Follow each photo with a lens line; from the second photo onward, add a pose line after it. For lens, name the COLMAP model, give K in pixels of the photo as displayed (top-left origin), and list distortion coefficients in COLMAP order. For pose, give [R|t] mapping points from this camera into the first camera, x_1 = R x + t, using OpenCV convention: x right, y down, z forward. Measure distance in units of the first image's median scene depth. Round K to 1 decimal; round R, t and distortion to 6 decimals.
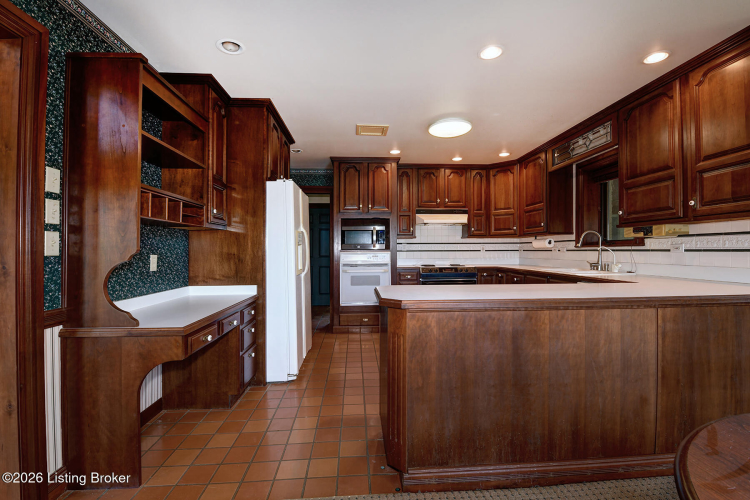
lens RADIAL K [[328.2, 0, 377.7], [0, 328.2, 250.7], [0, 0, 1]] dist [-0.015167, -0.001795]
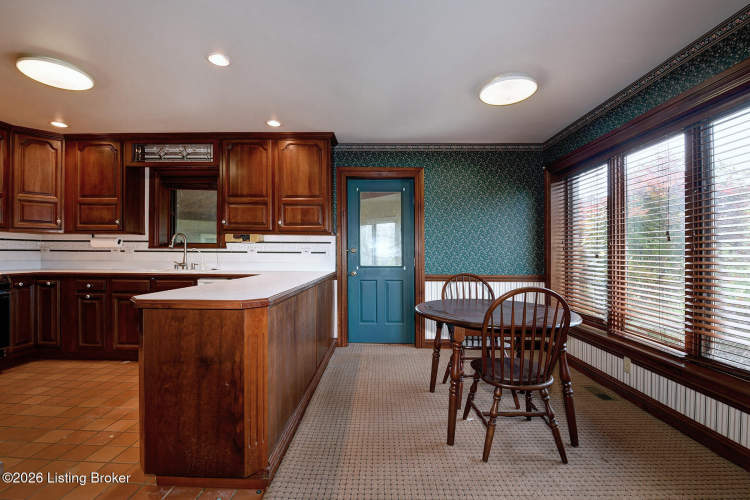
lens RADIAL K [[328.2, 0, 378.6], [0, 328.2, 254.2], [0, 0, 1]] dist [-0.015167, -0.001795]
pose [[0.075087, 0.003293, 0.997172, -0.386057], [-0.008619, 0.999959, -0.002654, 0.005055], [-0.997140, -0.008396, 0.075113, 0.250580]]
